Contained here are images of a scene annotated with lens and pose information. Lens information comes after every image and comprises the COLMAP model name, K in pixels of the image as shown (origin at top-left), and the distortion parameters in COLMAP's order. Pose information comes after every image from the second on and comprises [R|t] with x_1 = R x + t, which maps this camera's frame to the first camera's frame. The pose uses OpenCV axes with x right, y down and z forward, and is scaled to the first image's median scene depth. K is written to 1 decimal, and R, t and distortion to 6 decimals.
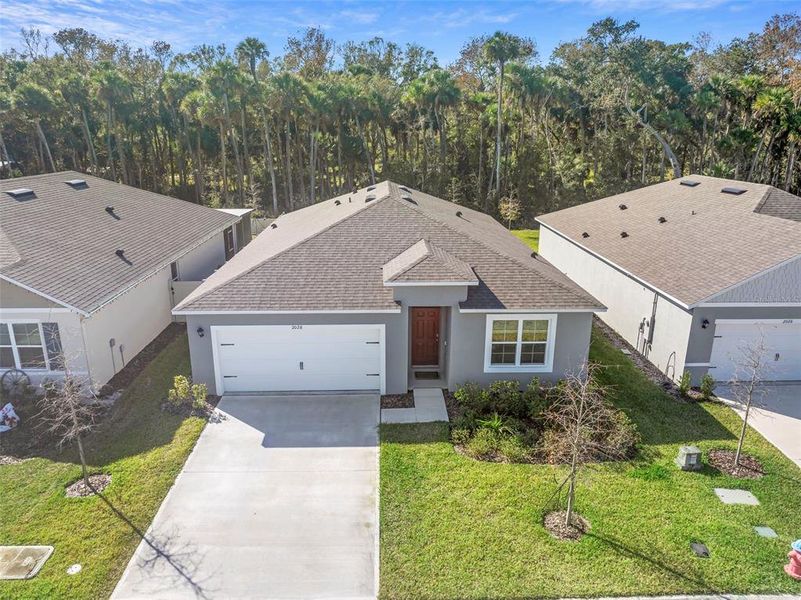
lens RADIAL K [[591.3, 0, 417.9], [0, 591.3, 298.7], [0, 0, 1]] dist [-0.037902, 0.000993]
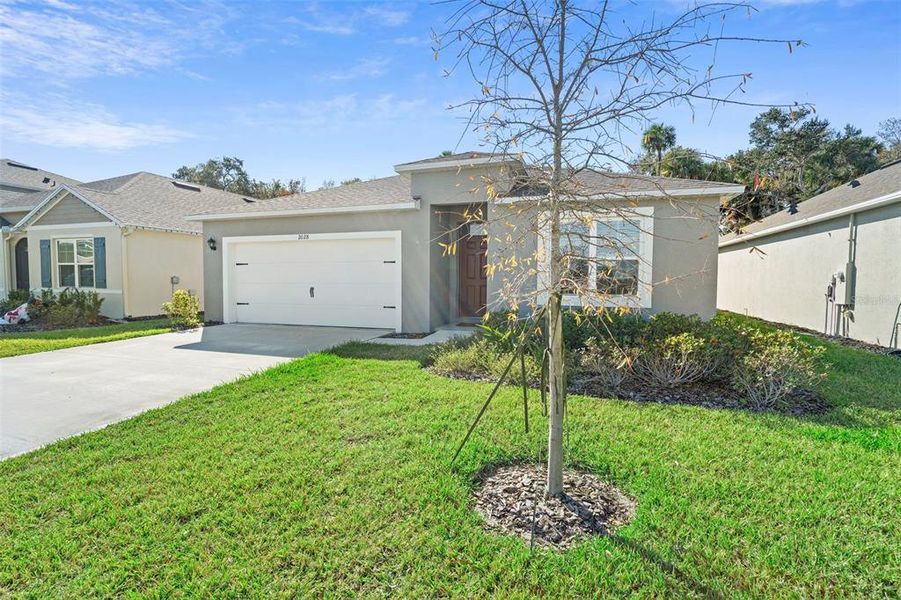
lens RADIAL K [[433.7, 0, 452.4], [0, 433.7, 297.3], [0, 0, 1]] dist [-0.015644, 0.006986]
pose [[0.933400, 0.008517, -0.358737, 0.203099], [-0.096146, 0.969101, -0.227155, 0.242823], [0.345717, 0.246517, 0.905378, 0.537673]]
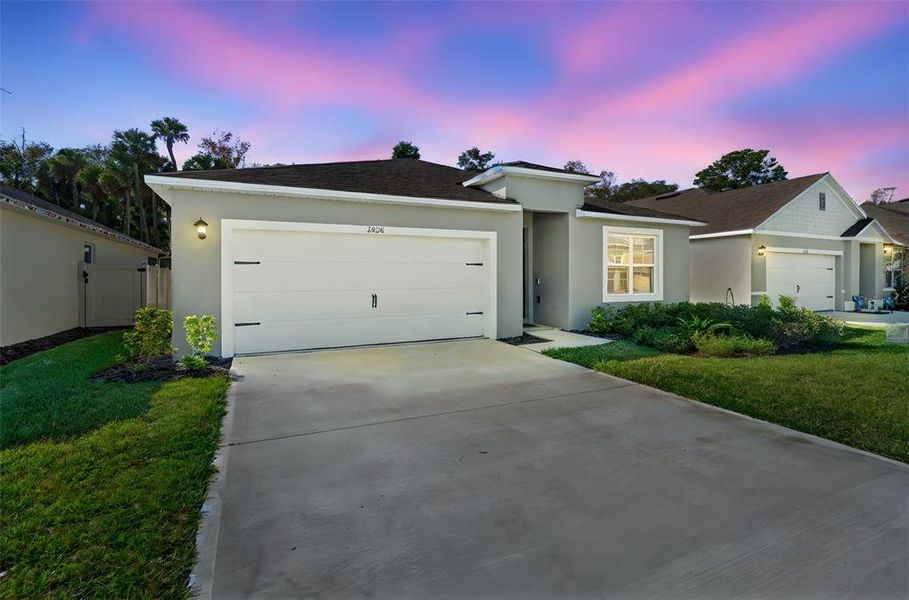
lens RADIAL K [[435.8, 0, 468.4], [0, 435.8, 279.4], [0, 0, 1]] dist [-0.001673, -0.000112]
pose [[0.917936, -0.015827, 0.396413, -0.295891], [0.126533, 0.958700, -0.254723, 0.228104], [-0.376010, 0.283978, 0.882028, 0.554076]]
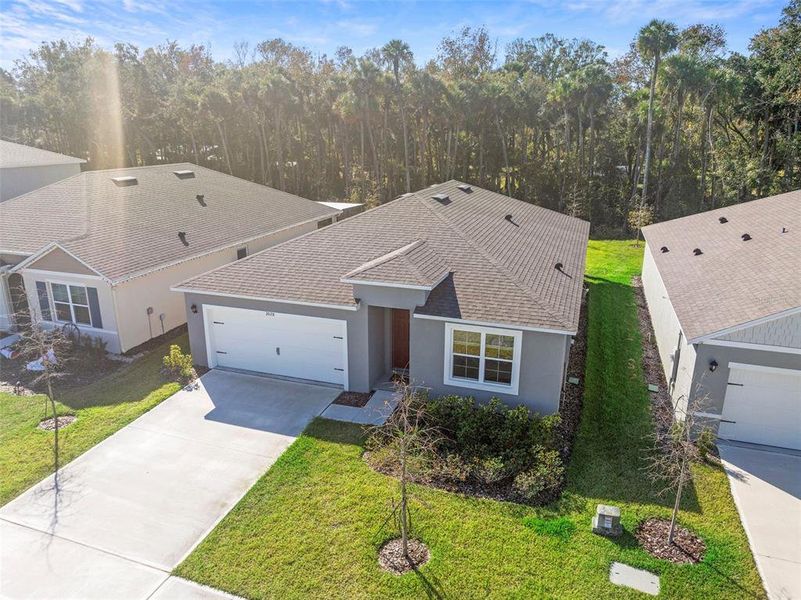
lens RADIAL K [[590.3, 0, 401.8], [0, 590.3, 306.2], [0, 0, 1]] dist [-0.038207, 0.003706]
pose [[0.927982, 0.104766, -0.357593, 0.382439], [-0.100950, 0.994458, 0.029377, -0.019802], [0.358689, 0.008838, 0.933415, 0.100053]]
